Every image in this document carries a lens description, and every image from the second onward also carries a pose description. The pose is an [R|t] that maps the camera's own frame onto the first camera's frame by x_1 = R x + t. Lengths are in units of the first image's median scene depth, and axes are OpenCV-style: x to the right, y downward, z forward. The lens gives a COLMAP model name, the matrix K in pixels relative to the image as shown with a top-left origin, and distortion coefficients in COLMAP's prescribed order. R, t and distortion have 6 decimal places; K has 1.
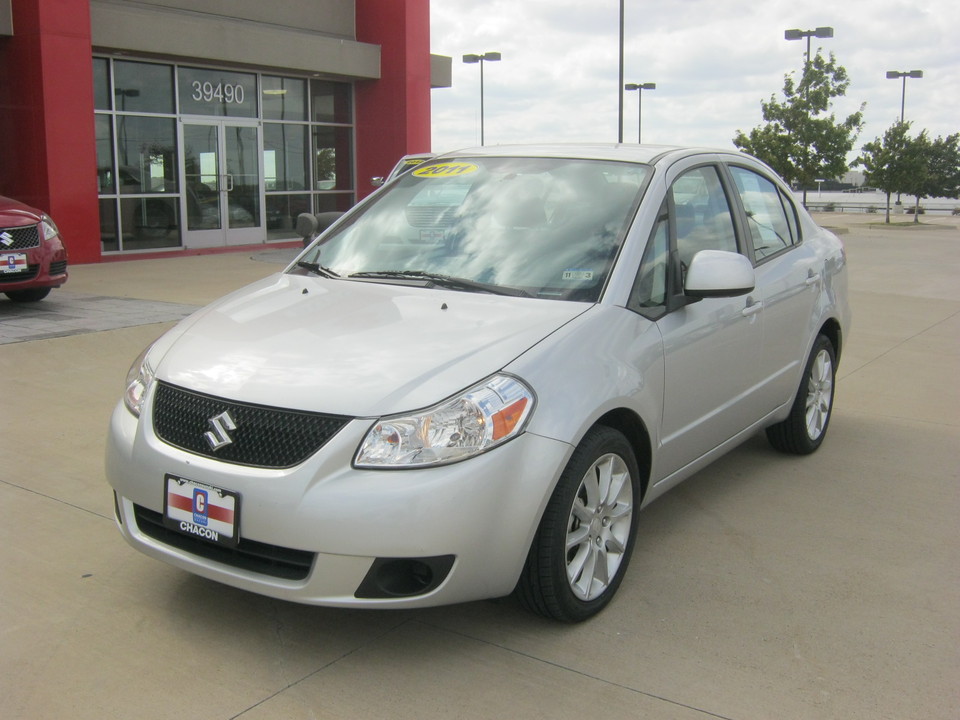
lens RADIAL K [[999.1, 0, 479.6], [0, 999.1, 387.7], [0, 0, 1]] dist [0.093887, 0.016523]
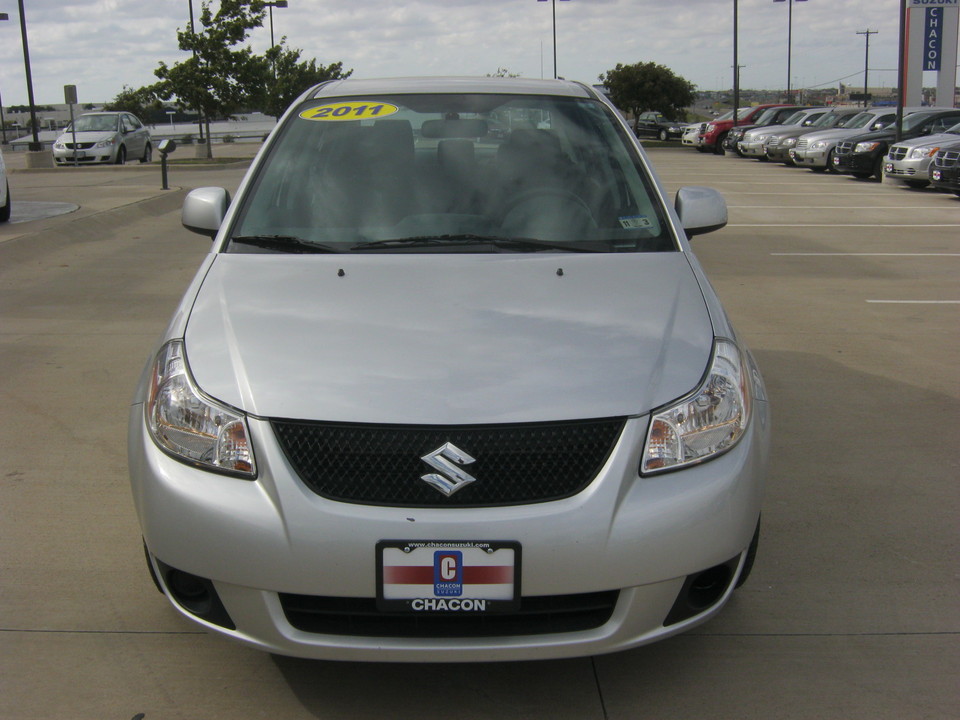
lens RADIAL K [[1067.6, 0, 480.0], [0, 1067.6, 360.0], [0, 0, 1]] dist [-0.127285, 0.141781]
pose [[0.817087, -0.151411, 0.556277, -0.646379], [0.134787, 0.988326, 0.071026, -0.087236], [-0.560537, 0.016944, 0.827956, 0.320823]]
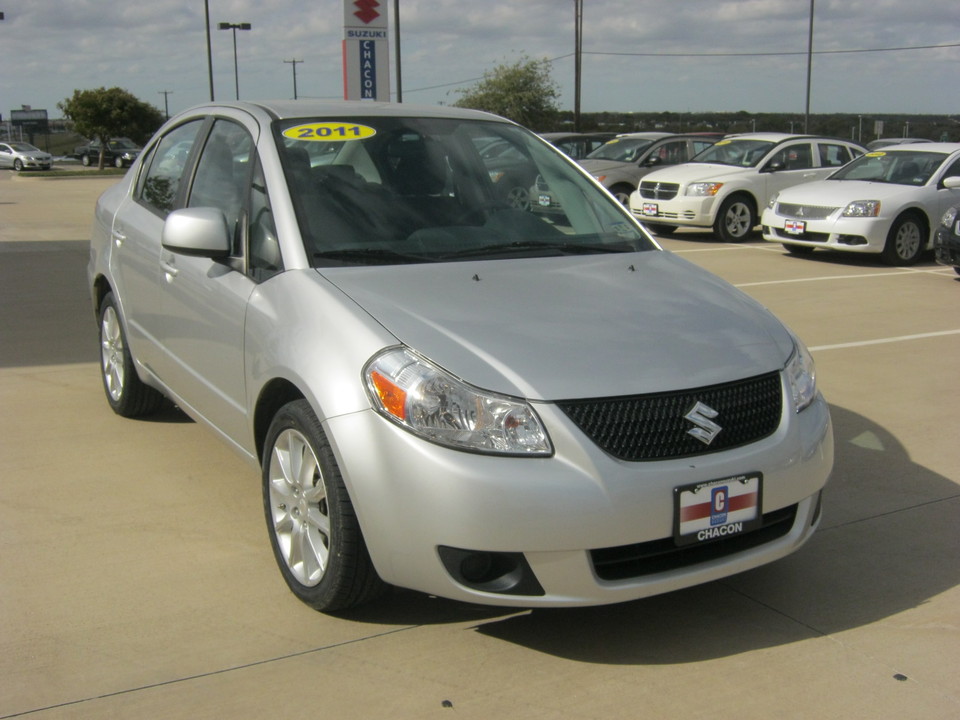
lens RADIAL K [[1067.6, 0, 480.0], [0, 1067.6, 360.0], [0, 0, 1]] dist [-0.127285, 0.141781]
pose [[0.425115, -0.197725, 0.883279, -1.157515], [0.182580, 0.974522, 0.130276, -0.171970], [-0.886533, 0.105887, 0.450385, 0.715519]]
